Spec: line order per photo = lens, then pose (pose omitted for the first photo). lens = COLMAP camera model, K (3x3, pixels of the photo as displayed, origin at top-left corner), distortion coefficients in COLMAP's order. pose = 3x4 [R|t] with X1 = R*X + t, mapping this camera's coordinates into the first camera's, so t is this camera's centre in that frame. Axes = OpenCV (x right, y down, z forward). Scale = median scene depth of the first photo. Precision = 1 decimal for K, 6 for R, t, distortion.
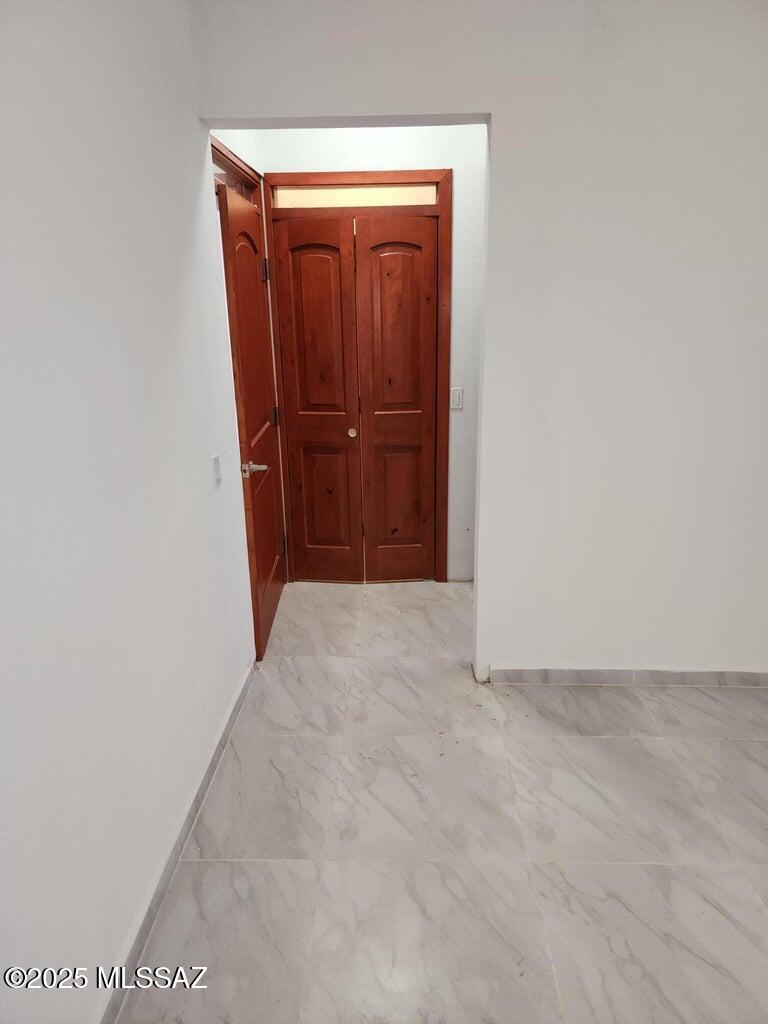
lens RADIAL K [[700.7, 0, 386.6], [0, 700.7, 524.1], [0, 0, 1]] dist [0.094609, -0.073371]
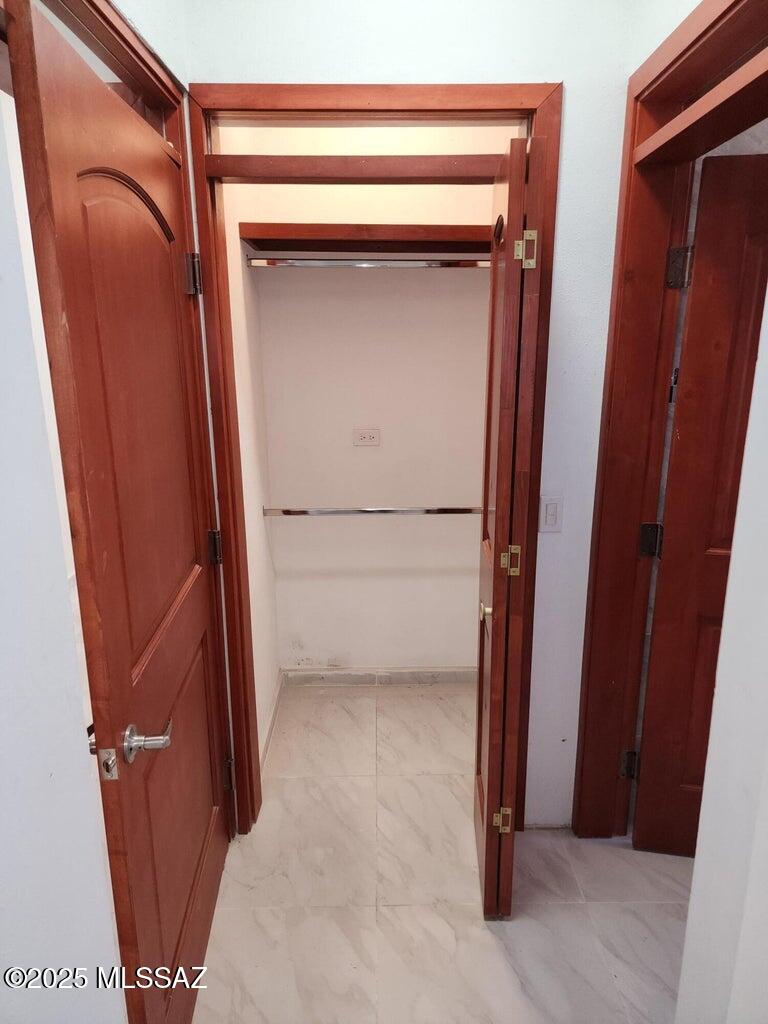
lens RADIAL K [[700.7, 0, 386.6], [0, 700.7, 524.1], [0, 0, 1]] dist [0.094609, -0.073371]
pose [[0.999251, 0.000276, 0.038690, -0.052979], [0.001296, 0.999174, -0.040608, -0.162015], [-0.038669, 0.040627, 0.998426, 0.502314]]
